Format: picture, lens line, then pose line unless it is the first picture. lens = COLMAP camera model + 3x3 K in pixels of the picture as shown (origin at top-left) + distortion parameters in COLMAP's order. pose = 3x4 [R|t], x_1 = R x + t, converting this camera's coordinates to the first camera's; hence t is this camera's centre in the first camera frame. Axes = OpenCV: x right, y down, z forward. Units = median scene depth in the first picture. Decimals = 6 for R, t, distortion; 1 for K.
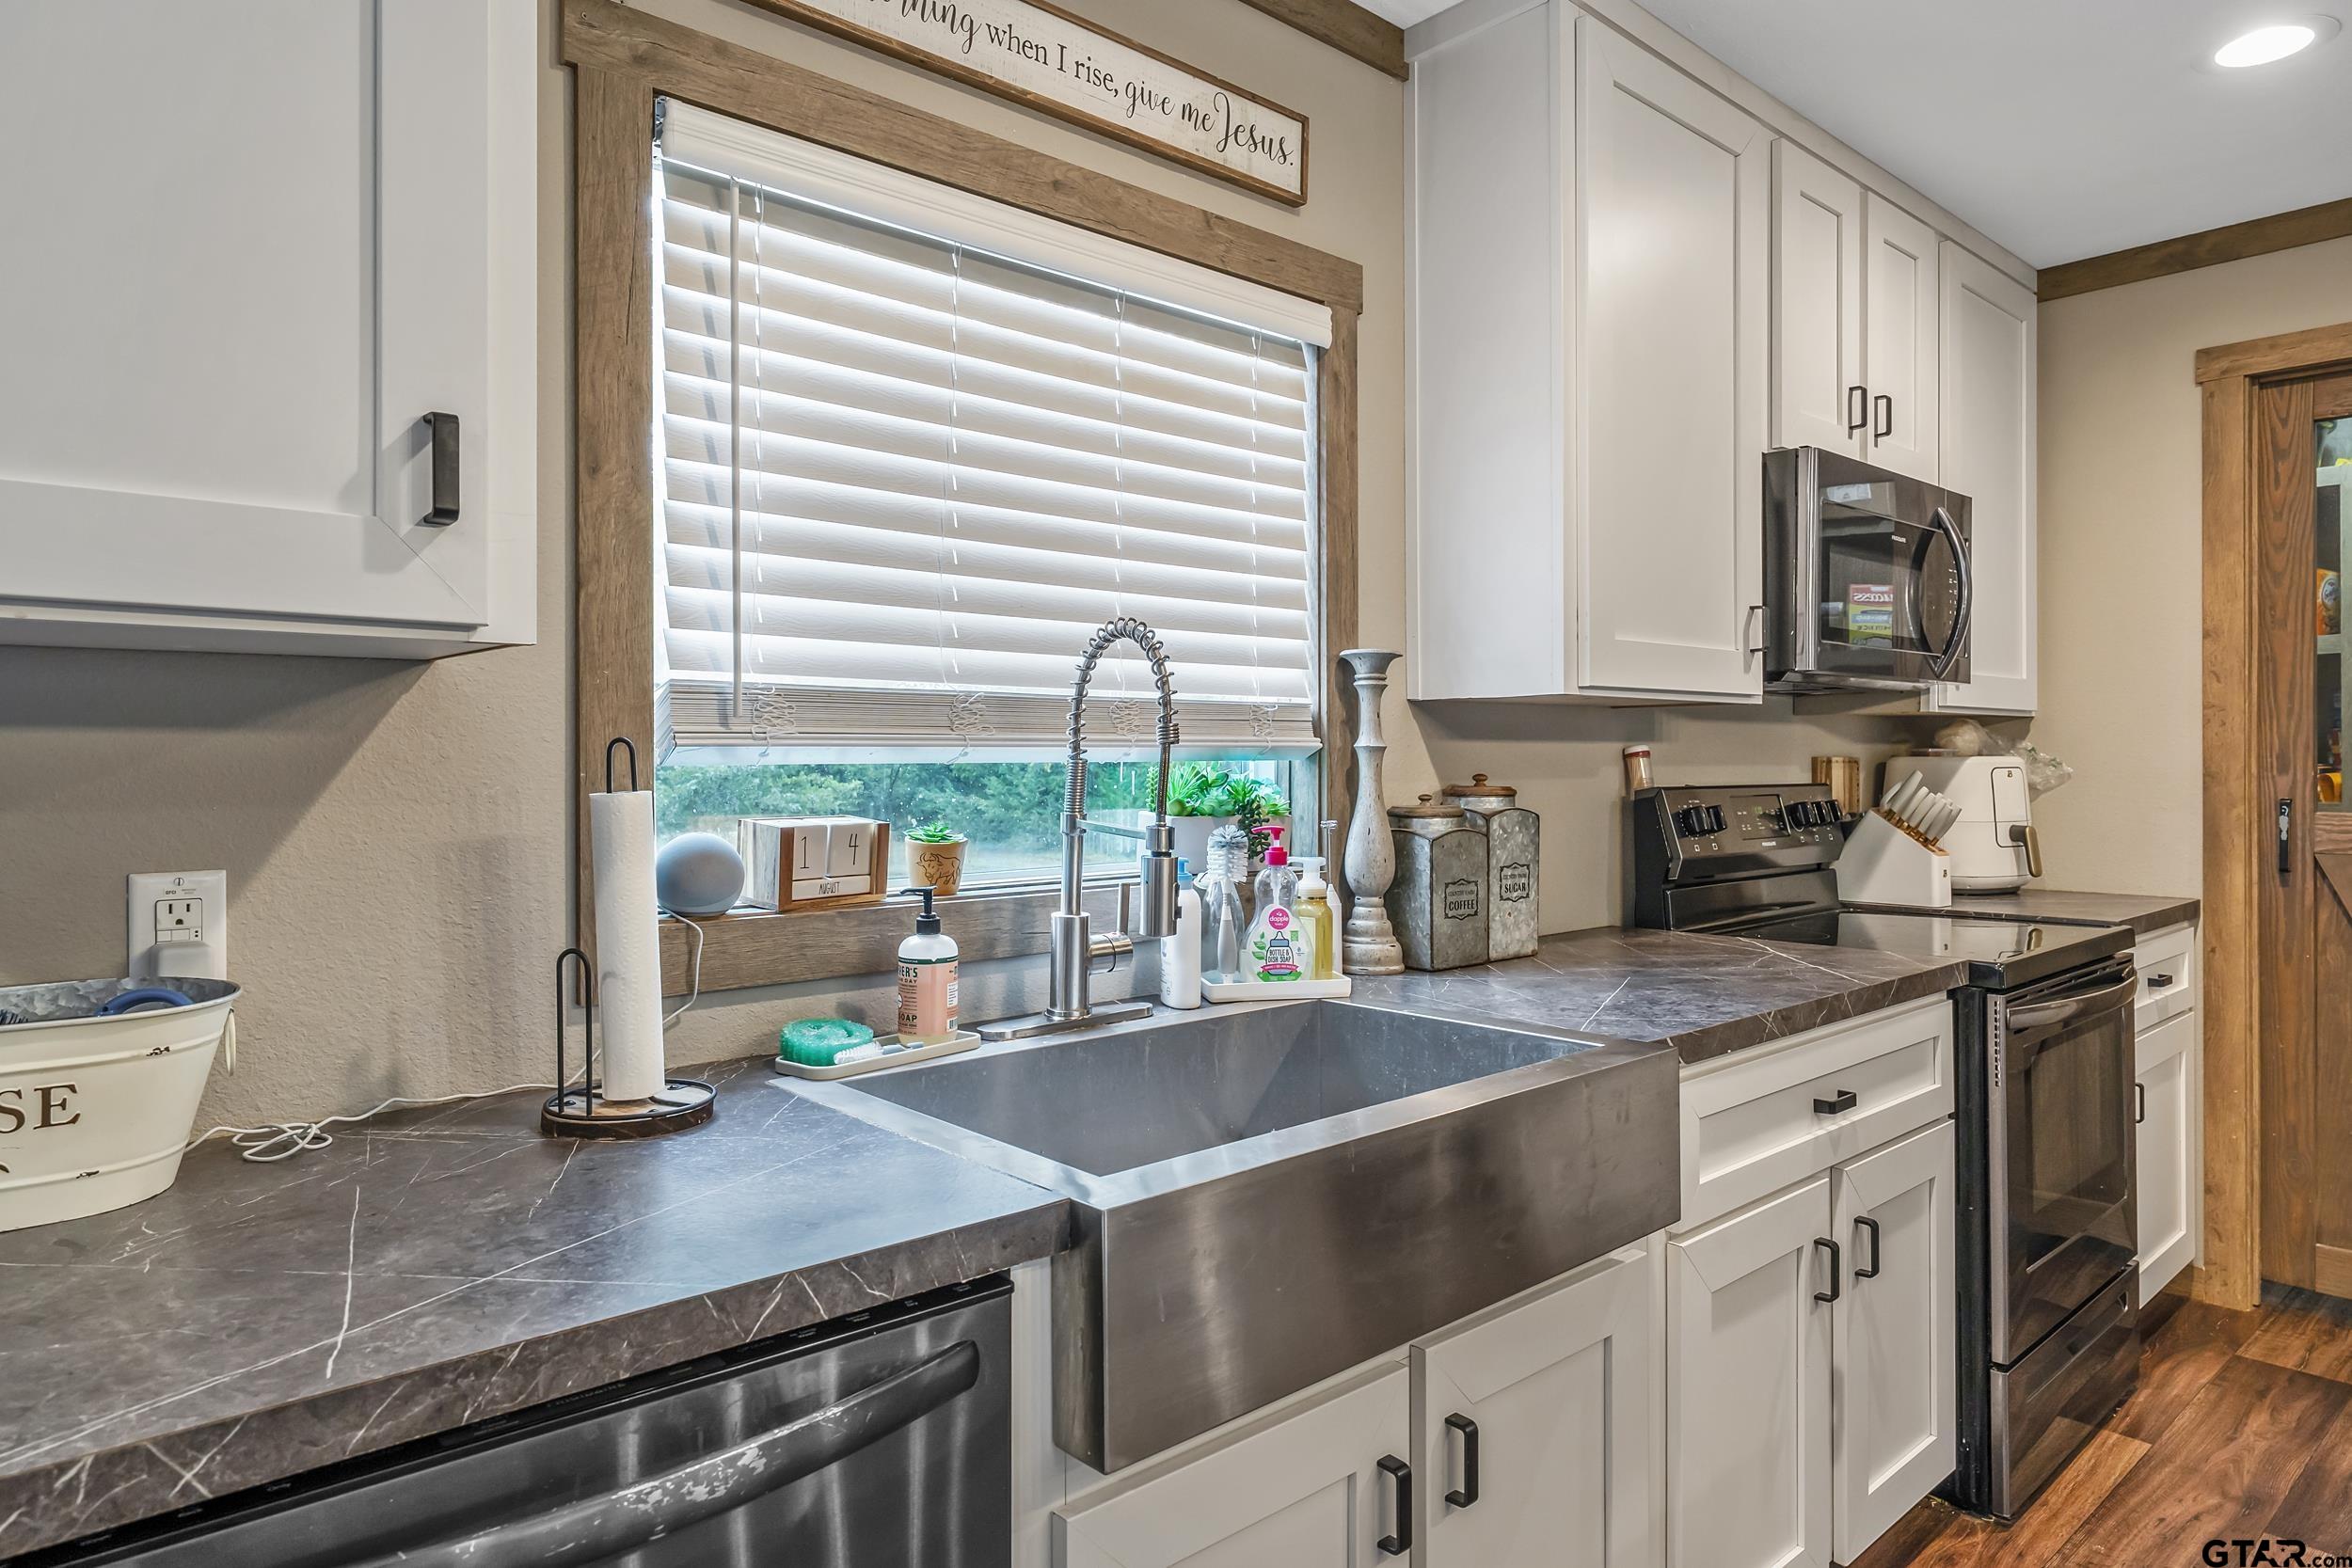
lens RADIAL K [[1416.4, 0, 1187.8], [0, 1416.4, 759.7], [0, 0, 1]] dist [0.005029, -0.000283]
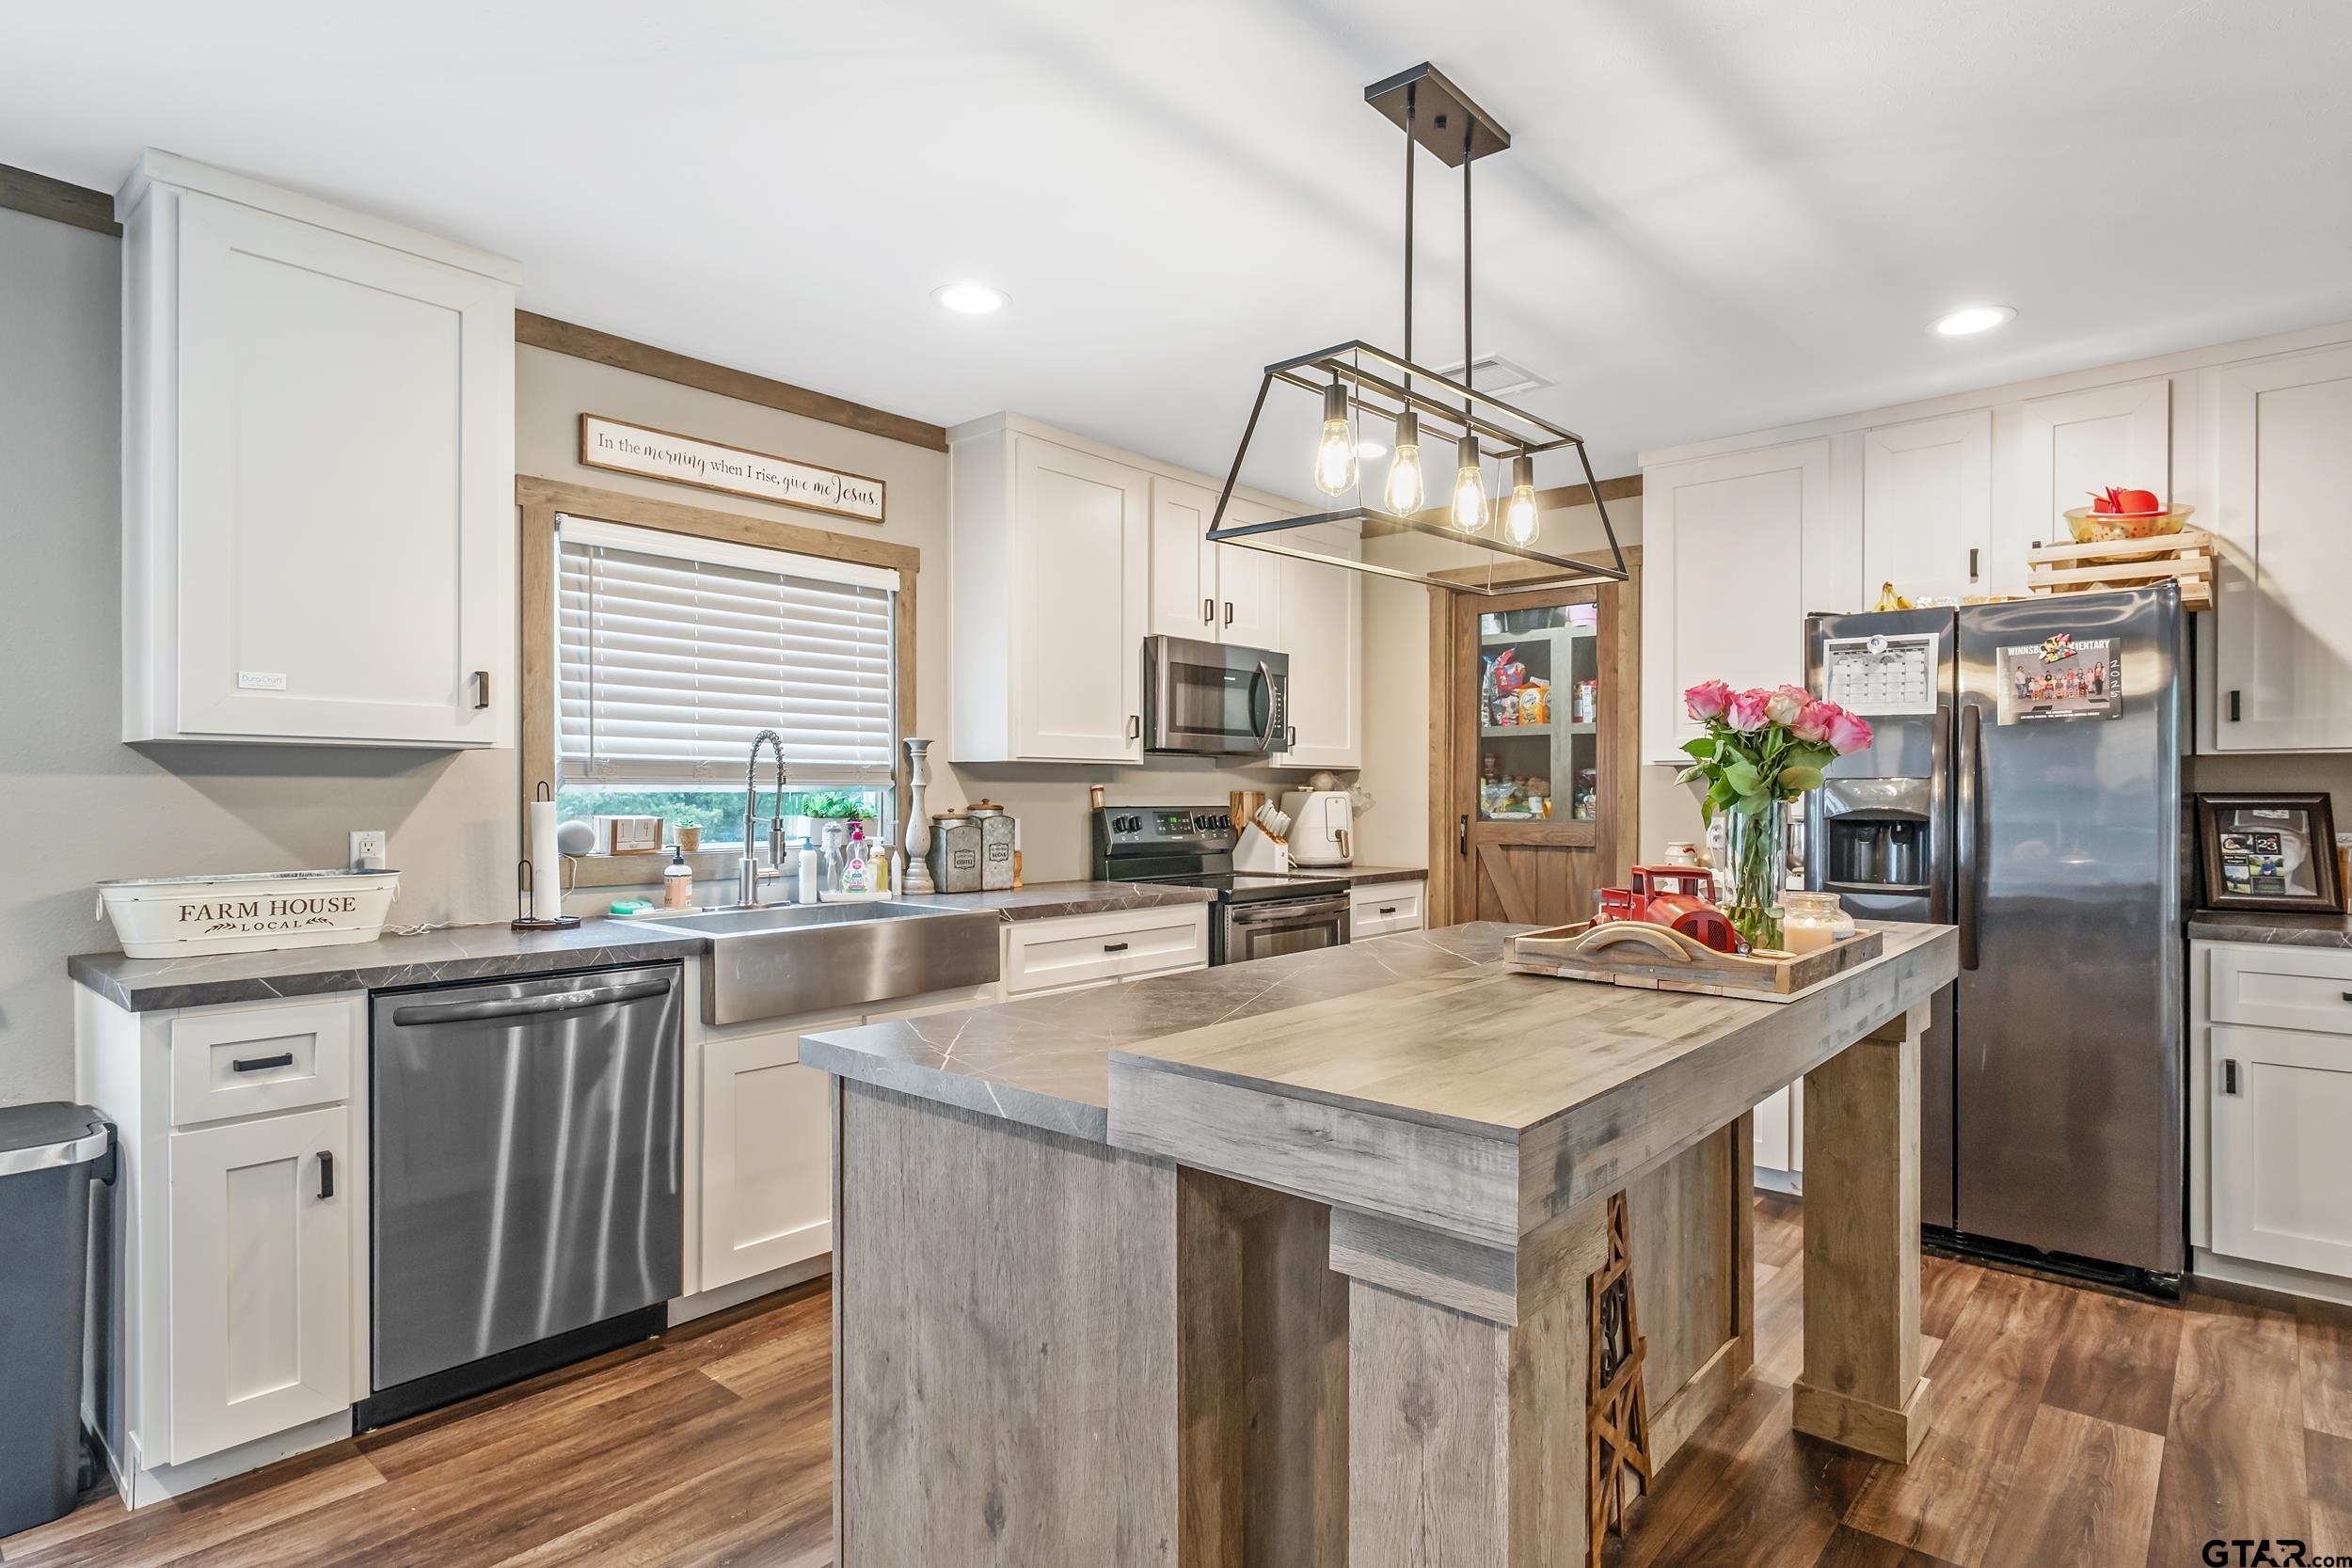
lens RADIAL K [[1236.7, 0, 1170.6], [0, 1236.7, 797.5], [0, 0, 1]] dist [0.020315, 0.000247]
pose [[0.993325, 0.003475, 0.115299, 0.229091], [-0.003835, 0.999988, 0.002906, 0.001509], [-0.115288, -0.003329, 0.993327, -0.667081]]
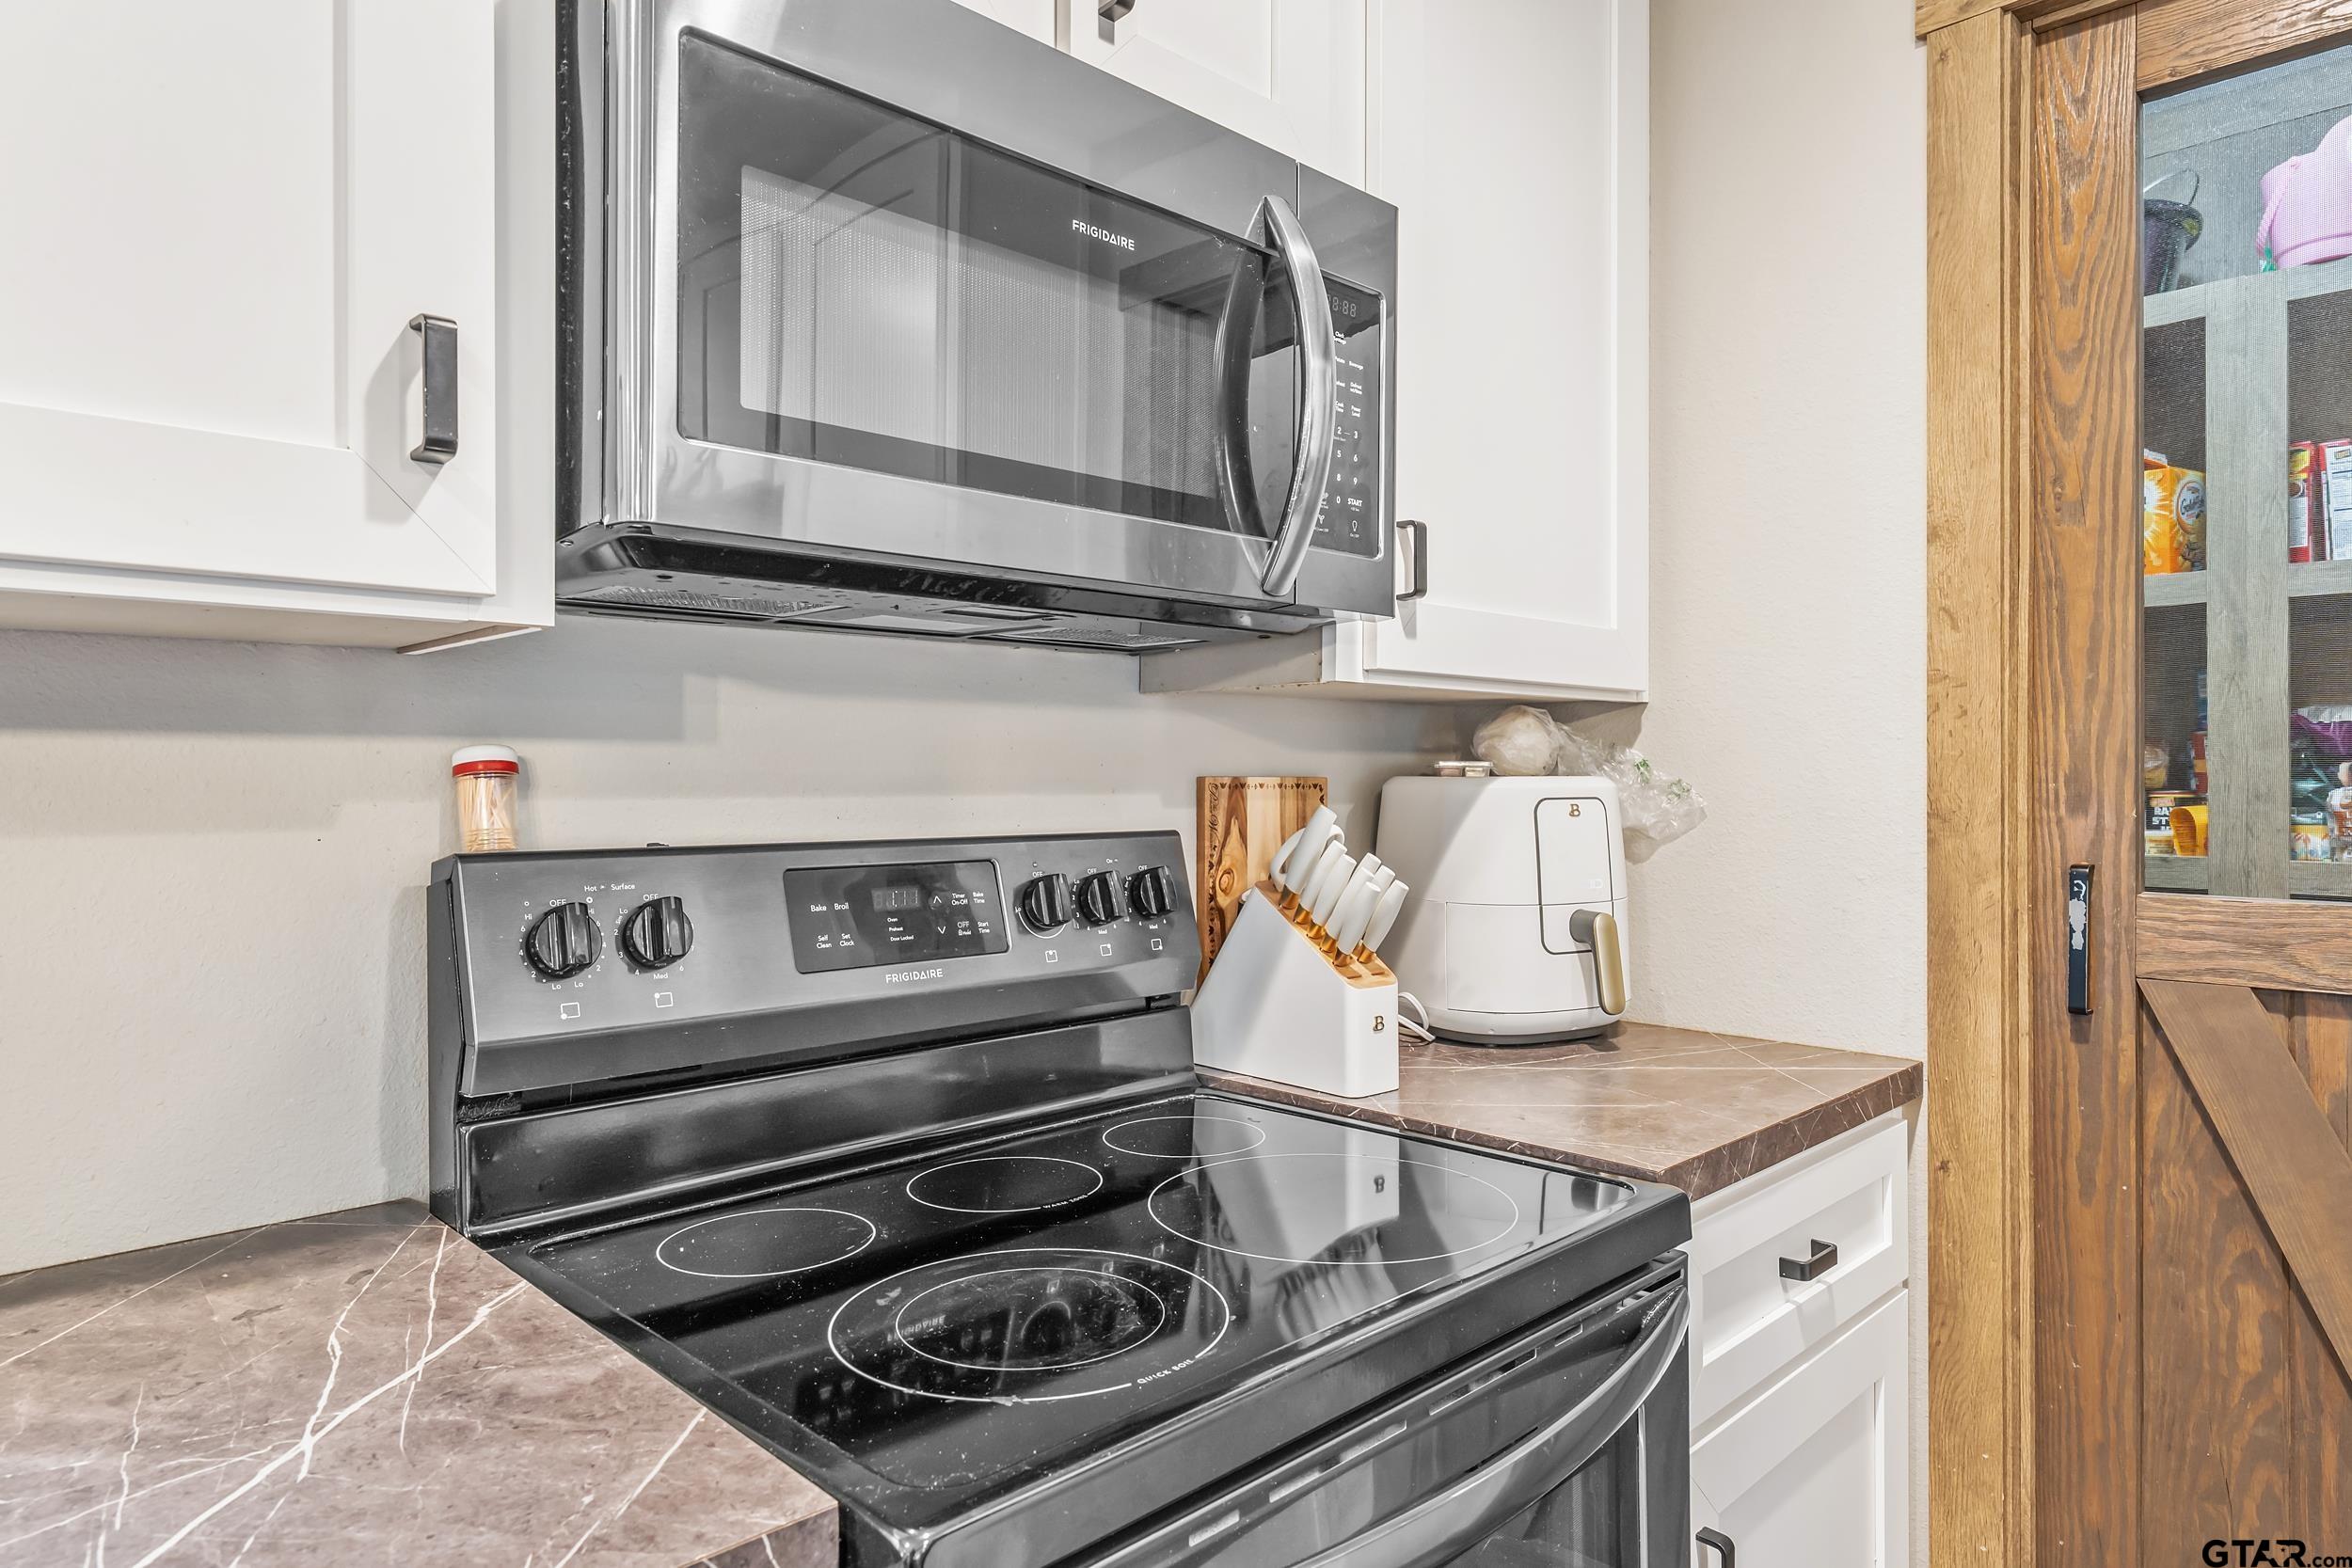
lens RADIAL K [[1416.4, 0, 1178.5], [0, 1416.4, 771.9], [0, 0, 1]] dist [0.005029, -0.000283]
pose [[0.999195, 0.003256, 0.039975, 0.508923], [-0.003109, 0.999988, -0.003721, -0.002210], [-0.039987, 0.003594, 0.999194, 0.602117]]
